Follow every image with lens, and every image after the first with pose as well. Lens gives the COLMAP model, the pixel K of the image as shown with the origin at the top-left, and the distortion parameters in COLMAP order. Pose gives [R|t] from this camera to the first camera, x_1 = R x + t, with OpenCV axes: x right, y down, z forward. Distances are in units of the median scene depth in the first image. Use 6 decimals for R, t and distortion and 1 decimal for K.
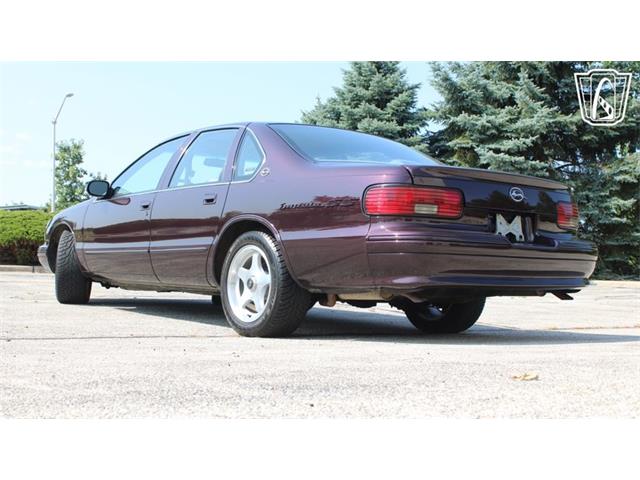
lens RADIAL K [[721.7, 0, 320.0], [0, 721.7, 240.0], [0, 0, 1]] dist [-0.026157, -0.014425]
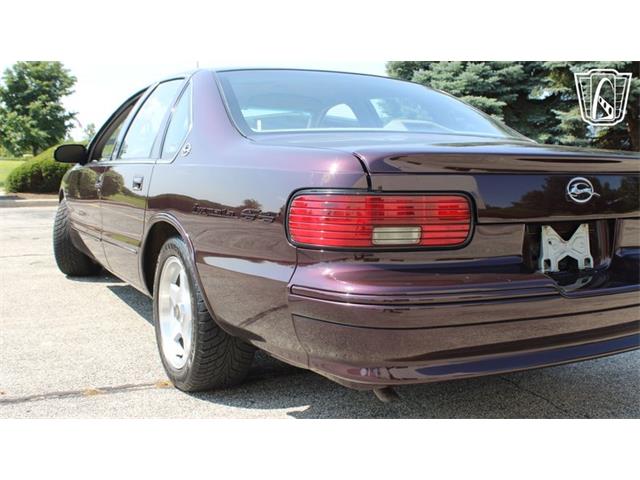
lens RADIAL K [[651.1, 0, 314.7], [0, 651.1, 239.6], [0, 0, 1]] dist [-0.100162, 0.041551]
pose [[0.985827, -0.001087, -0.167762, 0.133563], [0.022163, 0.992058, 0.123814, -0.079828], [0.166295, -0.125778, 0.978021, 0.414905]]
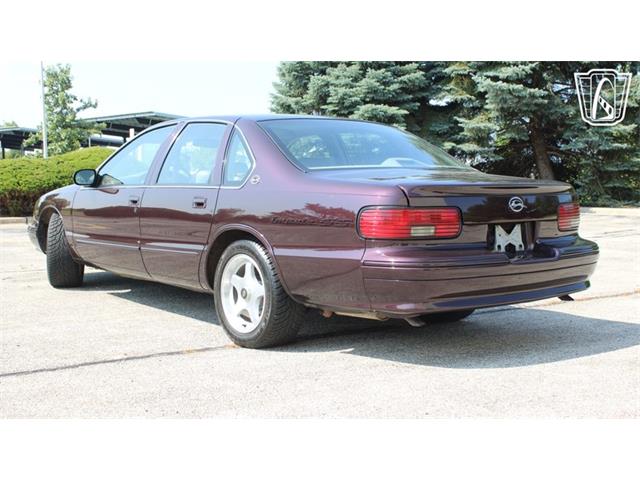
lens RADIAL K [[727.5, 0, 317.3], [0, 727.5, 241.1], [0, 0, 1]] dist [-0.031255, -0.006934]
pose [[0.999644, -0.026652, -0.000912, 0.005207], [0.026605, 0.994378, 0.102490, -0.105954], [-0.001824, -0.102478, 0.994734, 0.024521]]
